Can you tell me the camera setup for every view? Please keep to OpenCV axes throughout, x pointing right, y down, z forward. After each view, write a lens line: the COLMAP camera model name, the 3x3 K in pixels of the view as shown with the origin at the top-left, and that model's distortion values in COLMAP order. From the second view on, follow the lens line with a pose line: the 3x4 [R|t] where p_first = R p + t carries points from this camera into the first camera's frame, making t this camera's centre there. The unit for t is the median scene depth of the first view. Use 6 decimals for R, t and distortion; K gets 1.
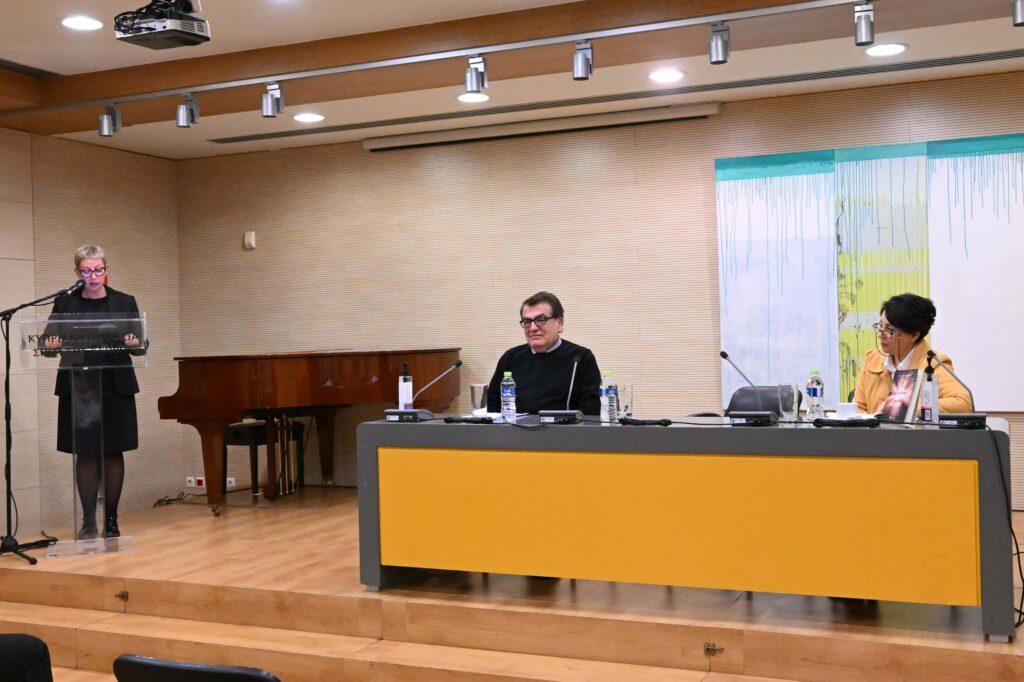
lens RADIAL K [[1120.3, 0, 512.0], [0, 1120.3, 341.0], [0, 0, 1]] dist [0.064917, -0.288417]
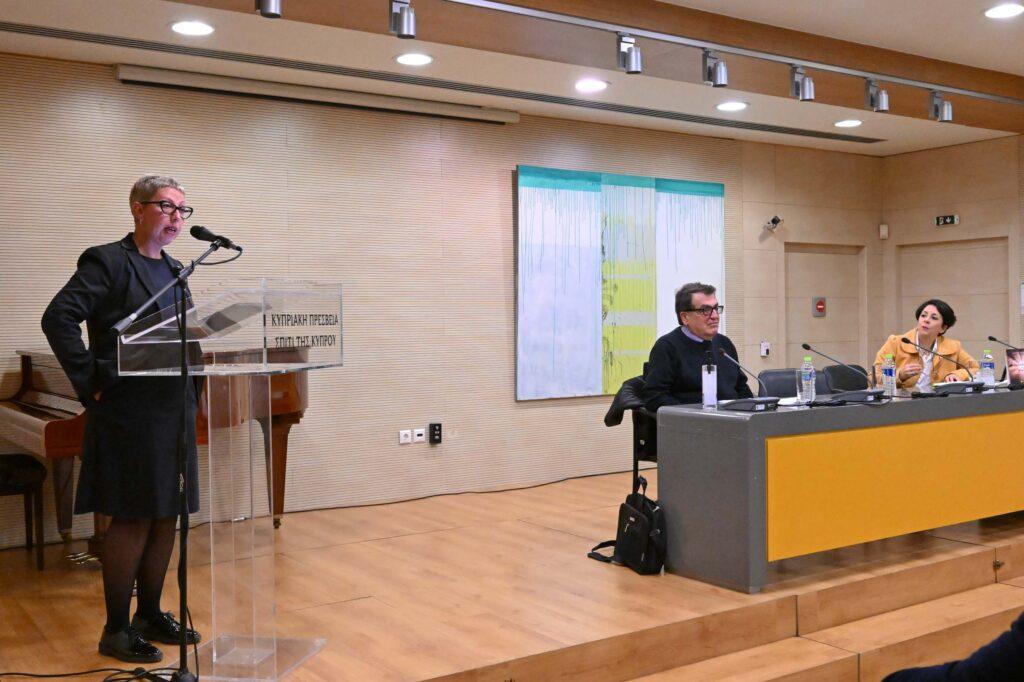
lens RADIAL K [[1039.8, 0, 512.0], [0, 1039.8, 341.0], [0, 0, 1]] dist [-0.013777, -0.006148]
pose [[0.540692, 0.001250, 0.841219, -0.774606], [0.007216, 0.999955, -0.006124, 0.013022], [-0.841189, 0.009381, 0.540659, 0.563149]]
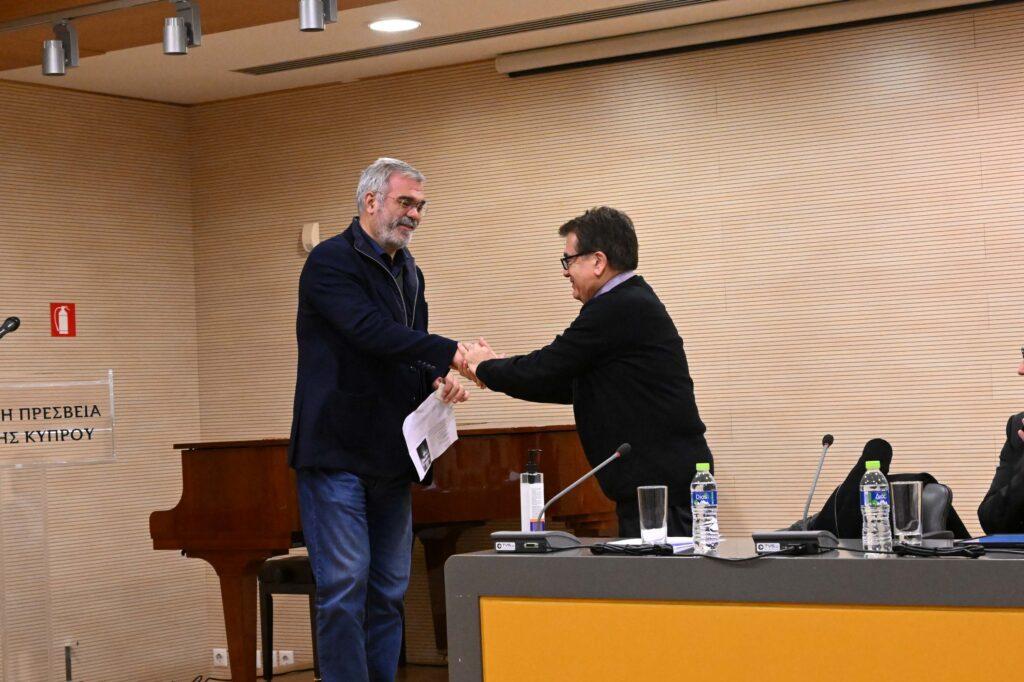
lens RADIAL K [[2067.5, 0, 512.0], [0, 2067.5, 341.0], [0, 0, 1]] dist [-0.040788, 0.186546]
pose [[0.983319, -0.023555, -0.180359, 0.072497], [0.018121, 0.999332, -0.031721, -0.001930], [0.180986, 0.027923, 0.983089, -0.030204]]
